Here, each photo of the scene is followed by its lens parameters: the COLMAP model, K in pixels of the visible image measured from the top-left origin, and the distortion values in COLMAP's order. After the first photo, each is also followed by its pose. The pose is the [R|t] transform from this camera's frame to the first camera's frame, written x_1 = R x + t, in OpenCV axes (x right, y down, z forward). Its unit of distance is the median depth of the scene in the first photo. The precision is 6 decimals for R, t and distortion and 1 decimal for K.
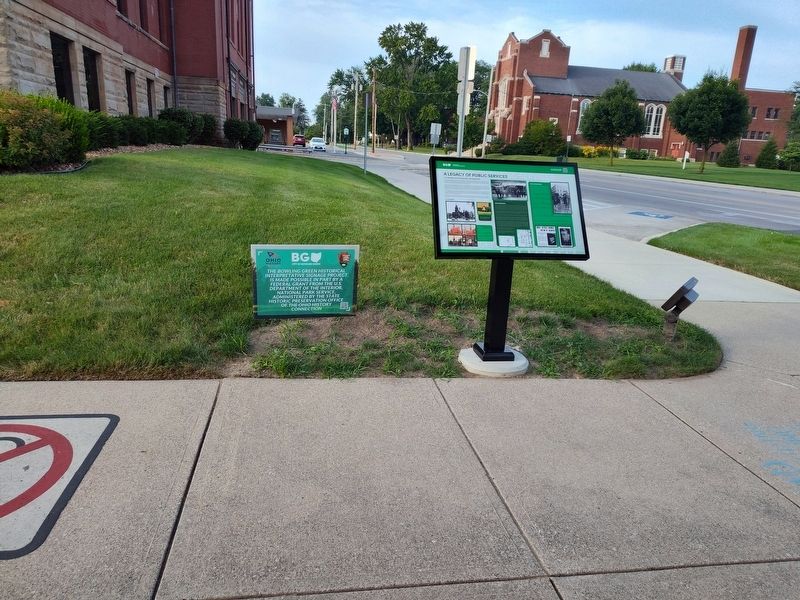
lens RADIAL K [[639.4, 0, 397.8], [0, 639.4, 301.3], [0, 0, 1]] dist [0.072285, -0.089781]
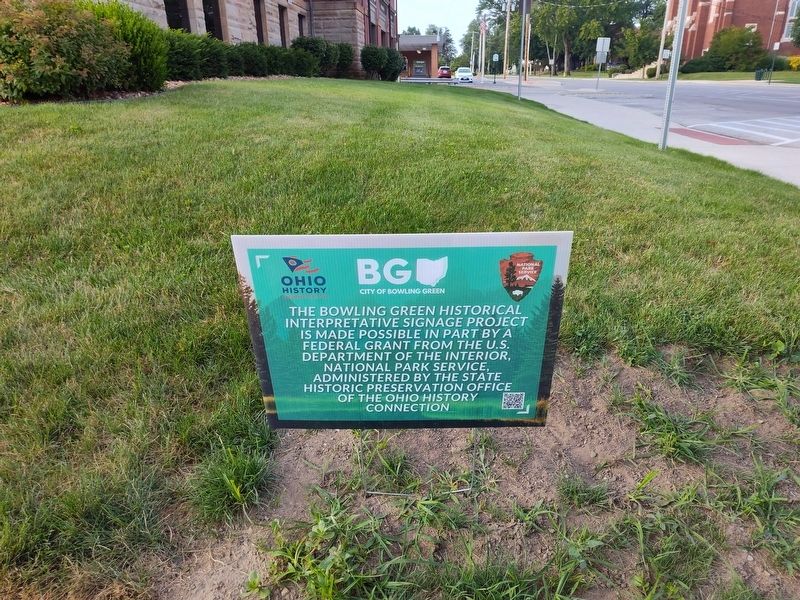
lens RADIAL K [[639.4, 0, 393.5], [0, 639.4, 321.2], [0, 0, 1]] dist [0.072285, -0.089781]
pose [[0.973825, 0.029278, -0.225406, -0.038892], [-0.001880, 0.992673, 0.120815, -0.043664], [0.227291, -0.117228, 0.966745, 0.361355]]
